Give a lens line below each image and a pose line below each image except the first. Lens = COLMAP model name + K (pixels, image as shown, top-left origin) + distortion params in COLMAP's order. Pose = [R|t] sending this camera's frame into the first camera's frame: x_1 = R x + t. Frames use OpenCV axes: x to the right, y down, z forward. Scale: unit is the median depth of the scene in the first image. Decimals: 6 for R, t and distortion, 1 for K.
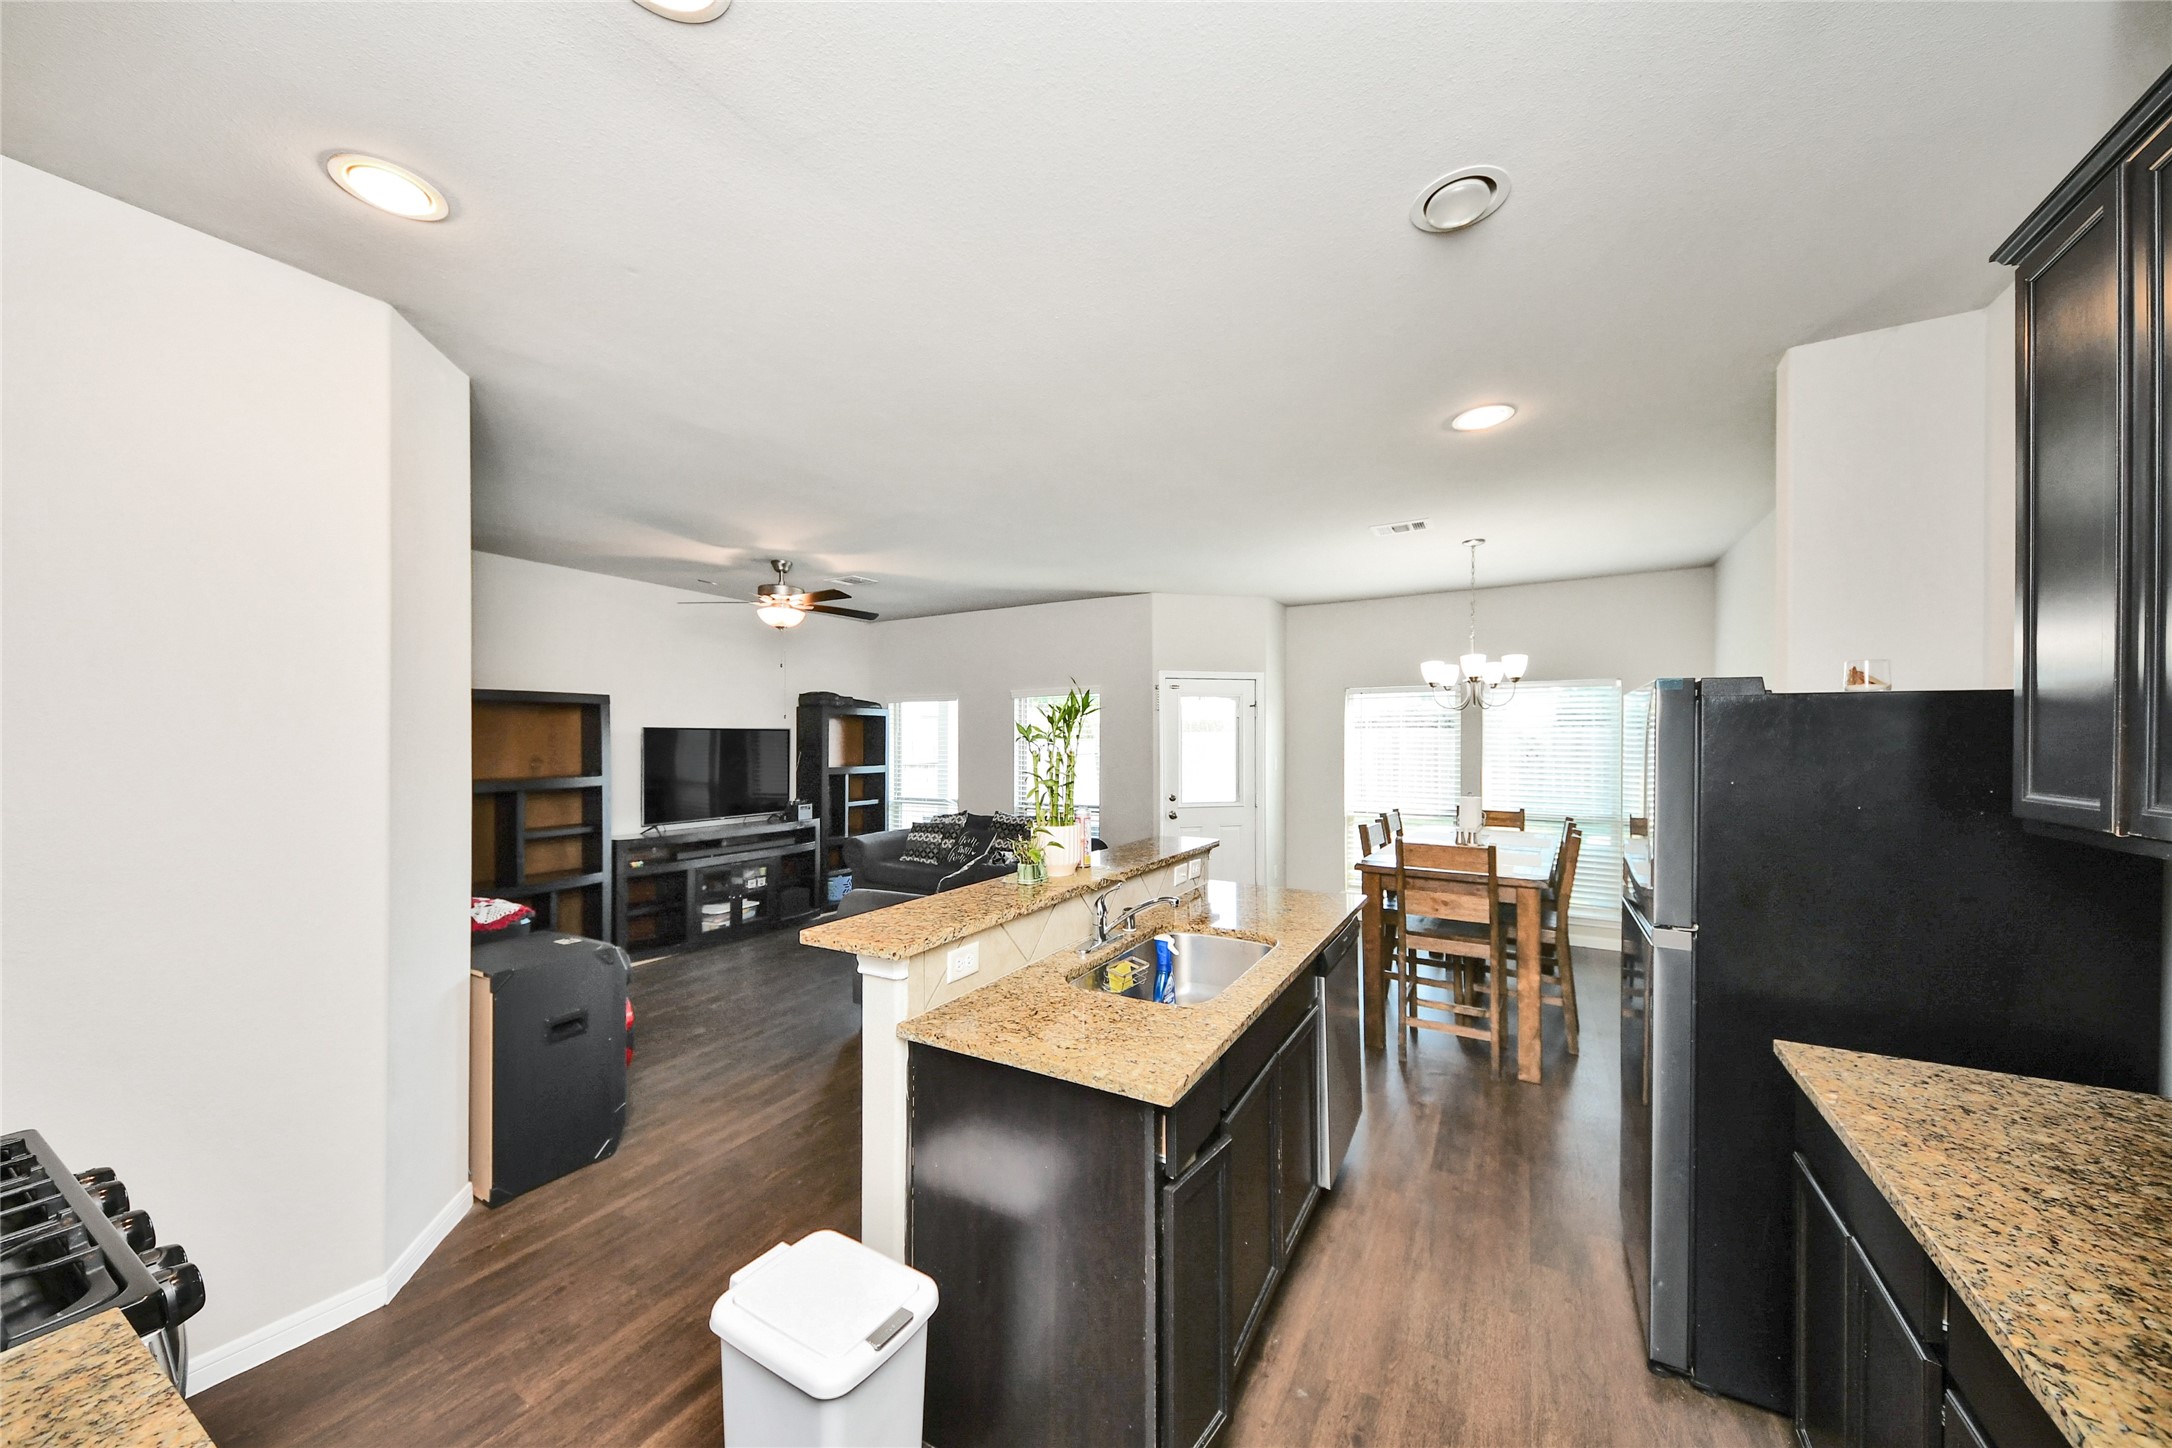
lens RADIAL K [[768.6, 0, 1074.8], [0, 768.6, 738.0], [0, 0, 1]] dist [0.059405, -0.022403]
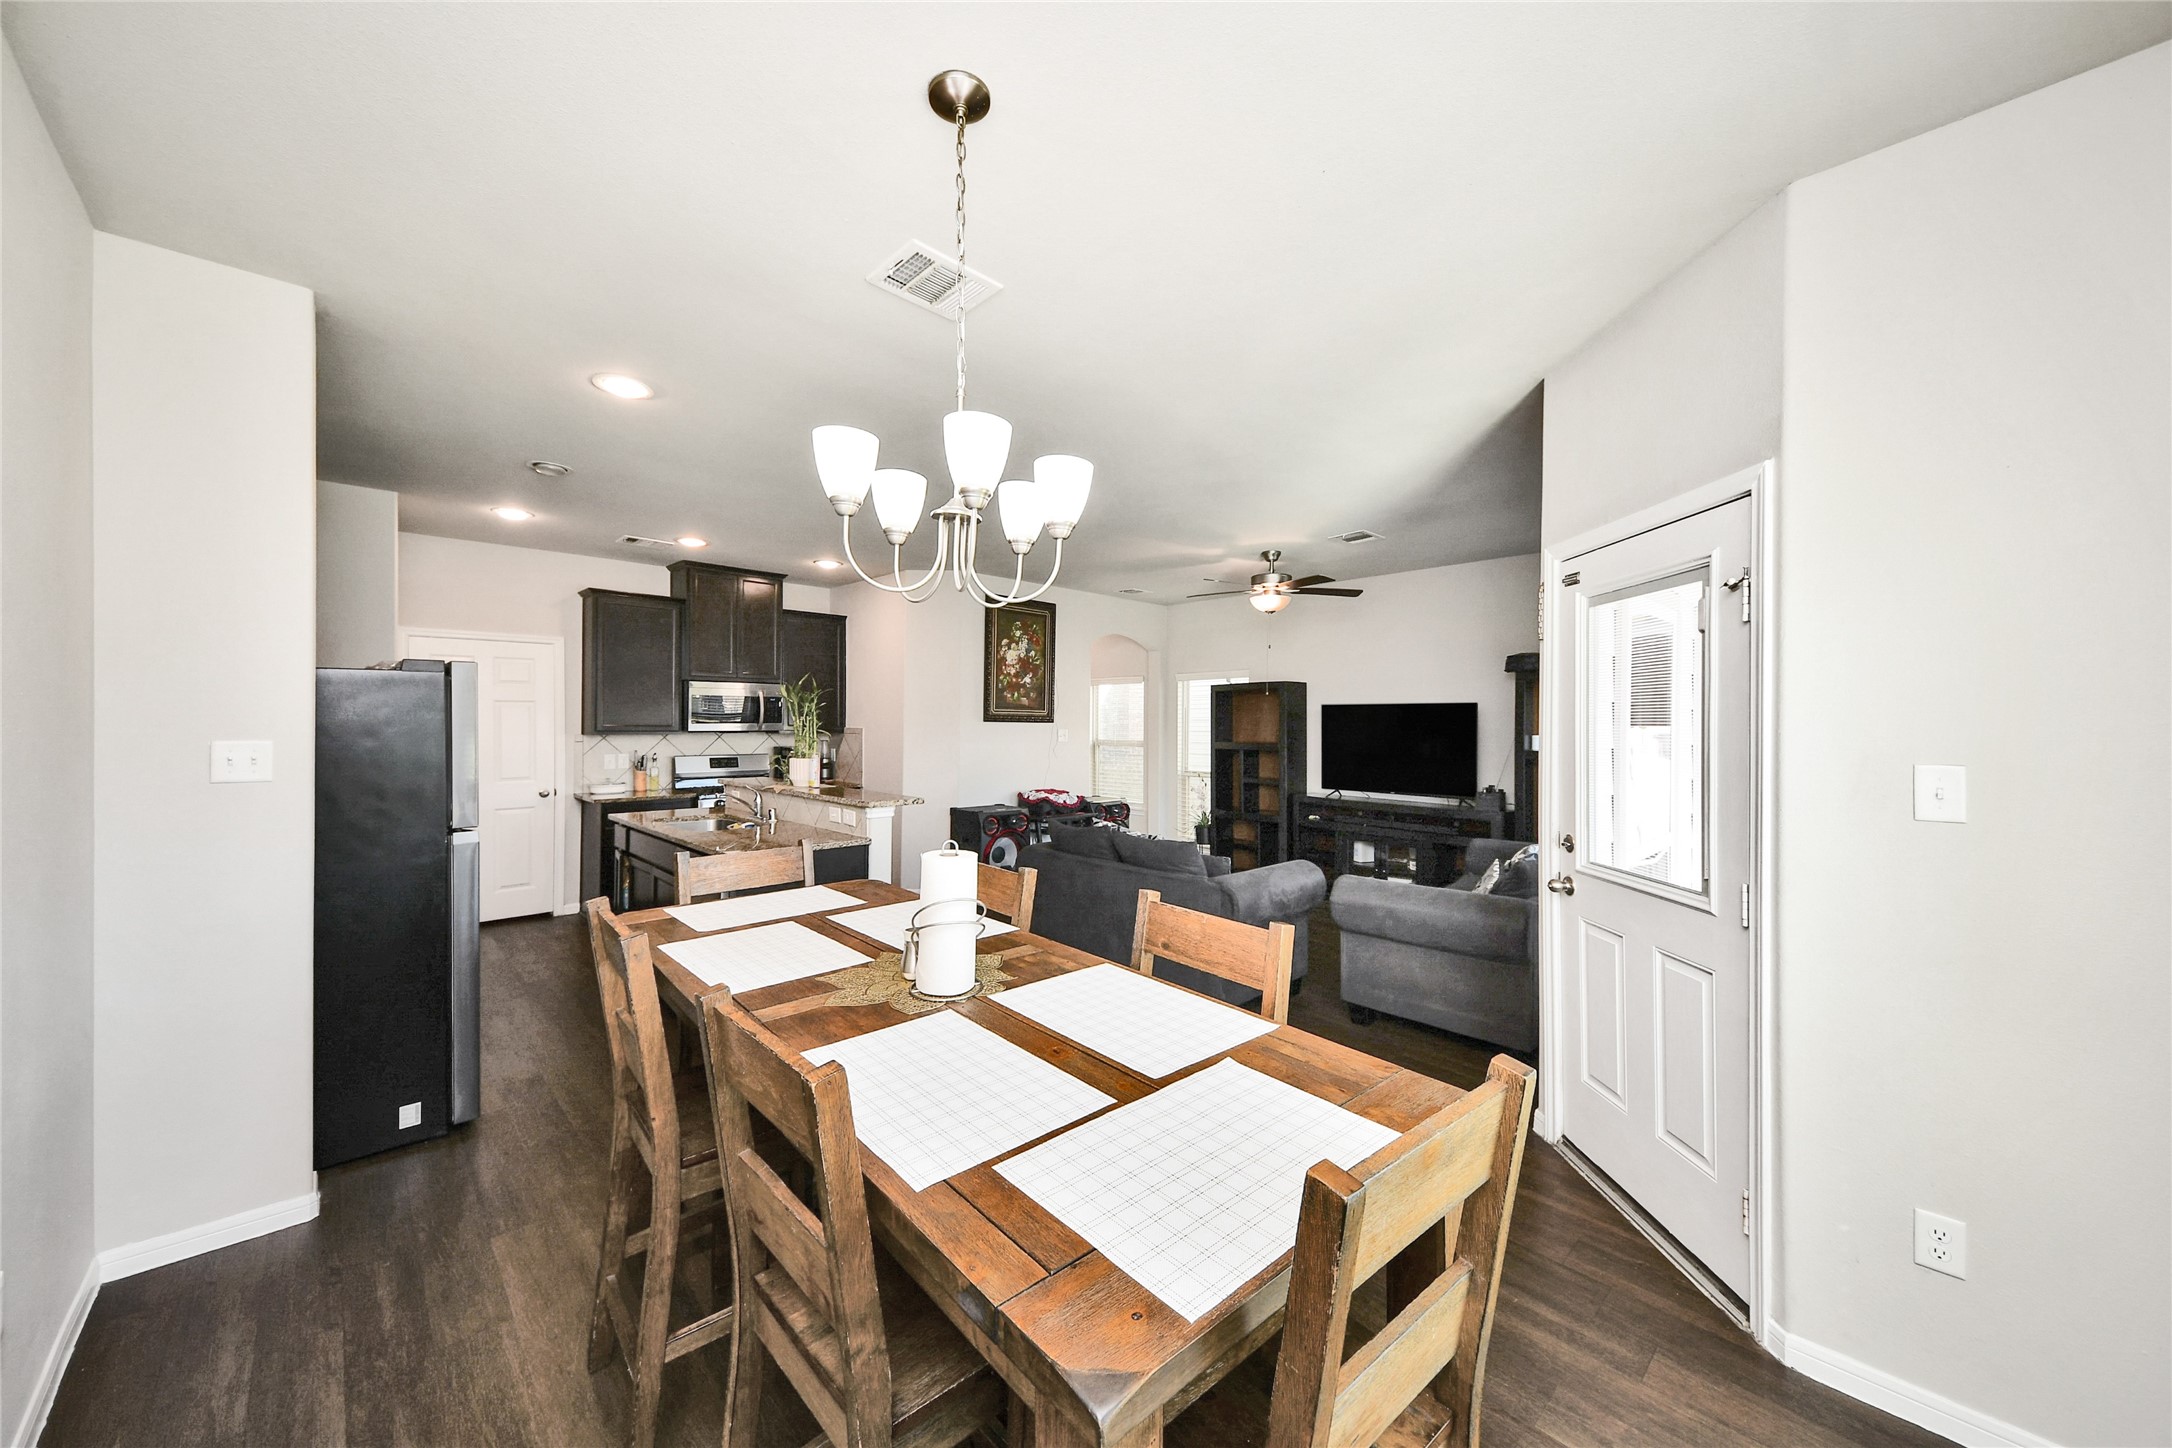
lens RADIAL K [[771.6, 0, 1079.5], [0, 771.6, 722.2], [0, 0, 1]] dist [0.054623, -0.022561]
pose [[-0.284253, -0.001036, -0.958749, 0.781227], [-0.003554, 0.999994, -0.000027, 0.015905], [0.958743, 0.003400, -0.284255, 1.096613]]
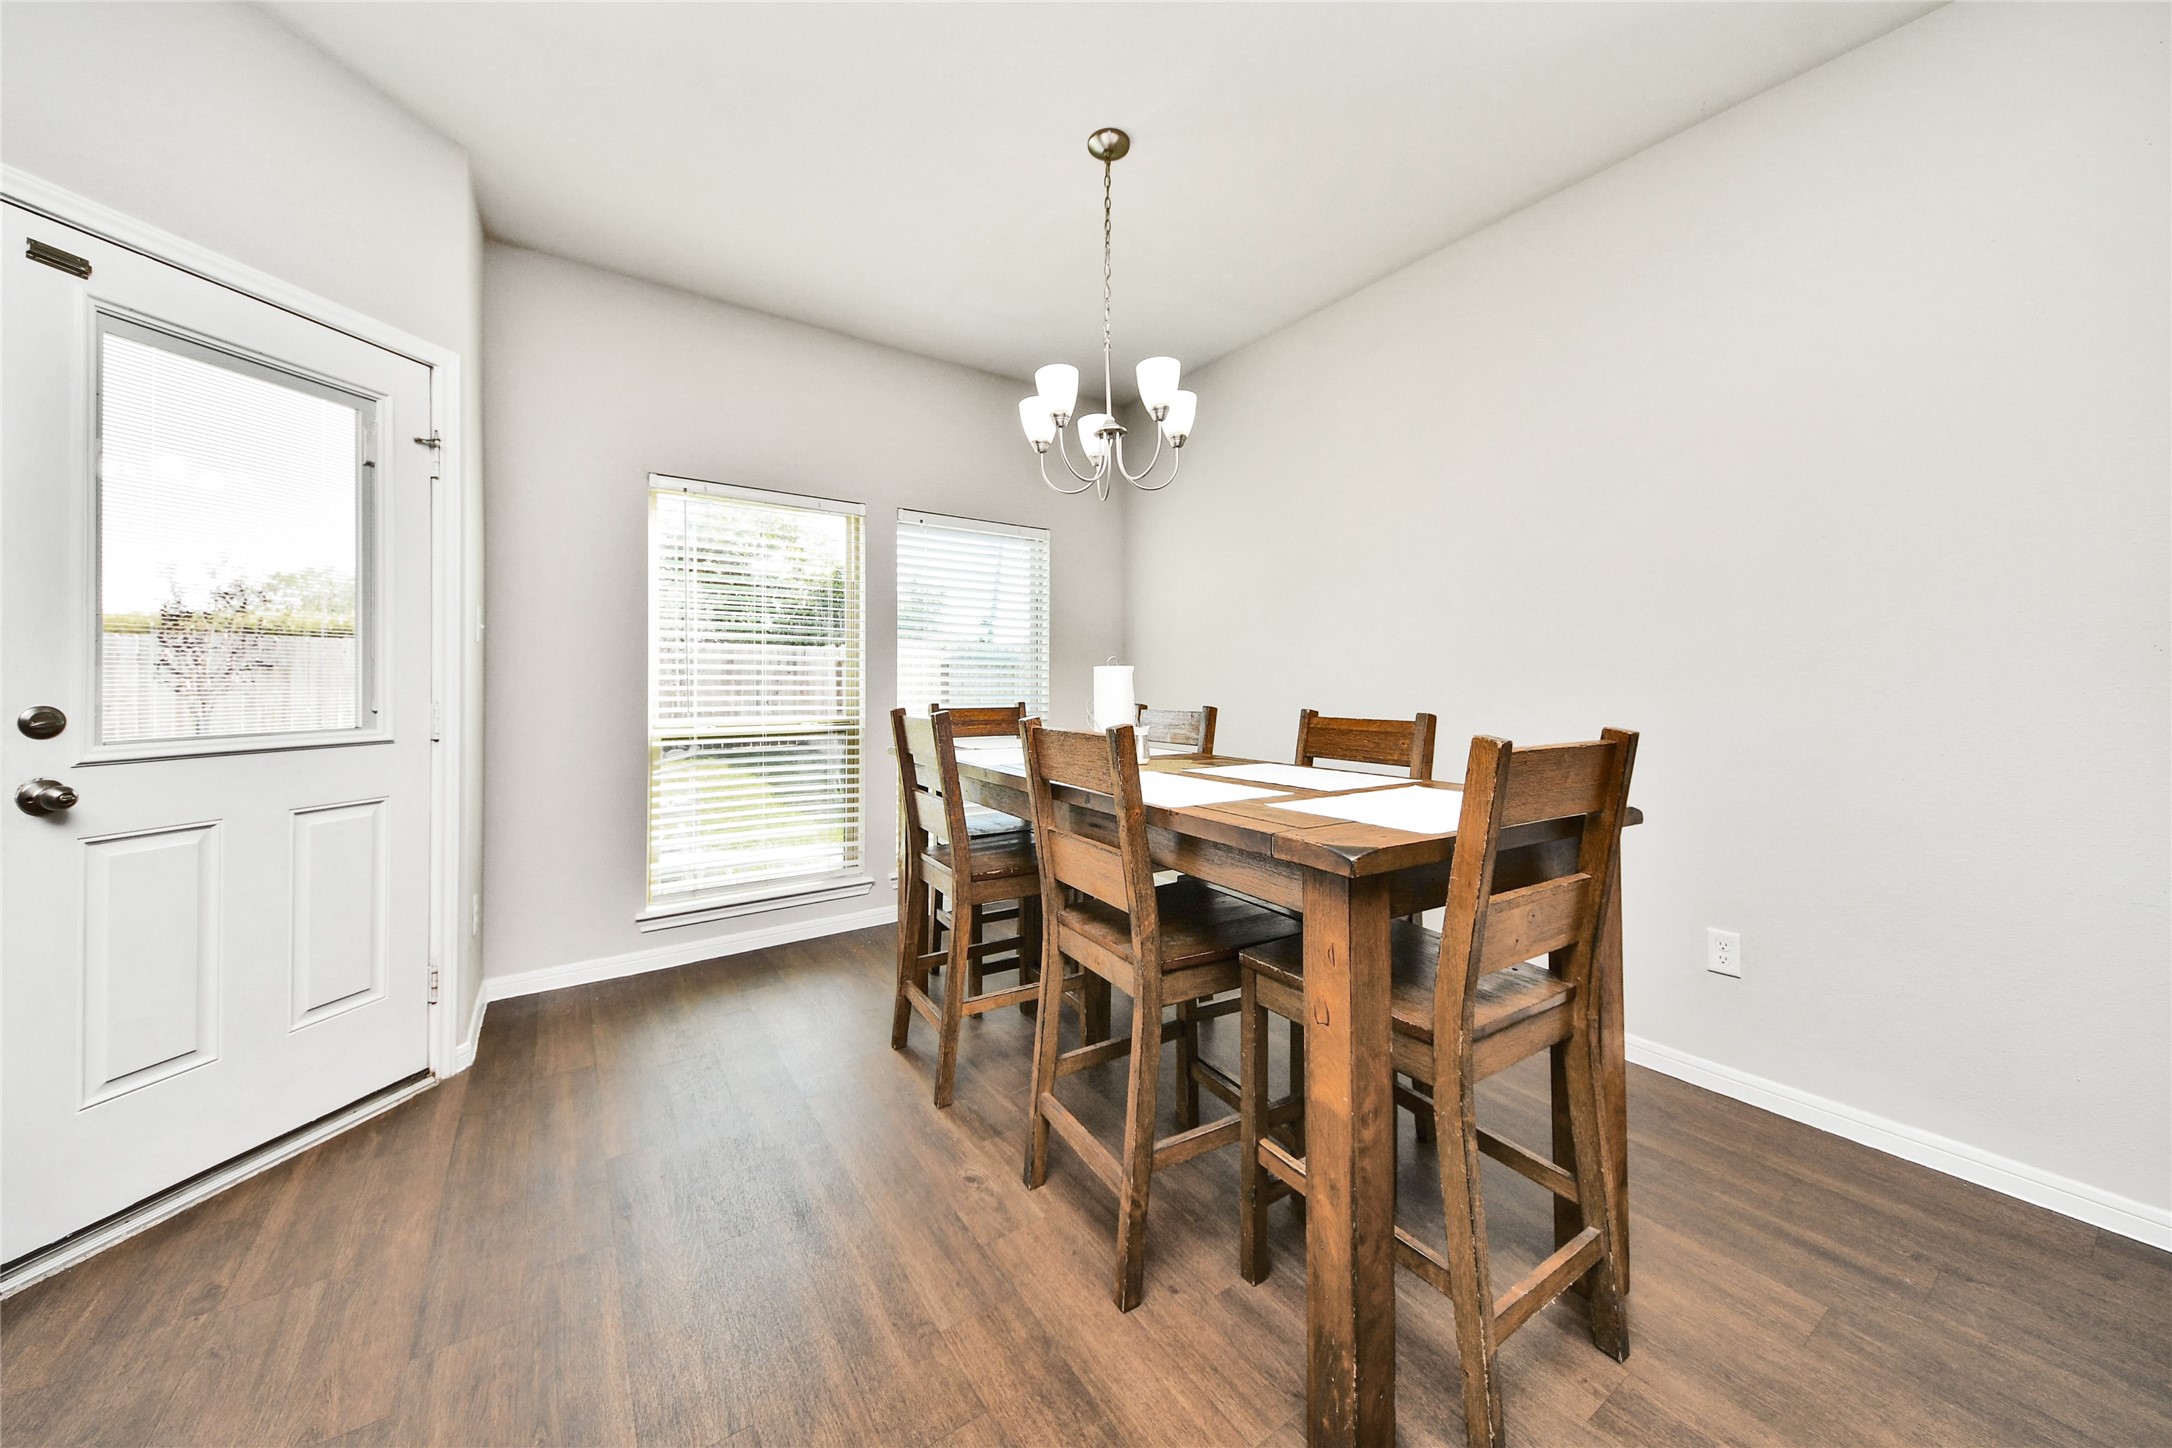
lens RADIAL K [[724.3, 0, 1082.2], [0, 724.3, 677.4], [0, 0, 1]] dist [0.046871, -0.017352]
pose [[0.419691, 0.014946, 0.907544, 0.068134], [-0.006601, 0.999888, -0.013414, 0.081771], [-0.907643, -0.000361, 0.419742, 0.770735]]
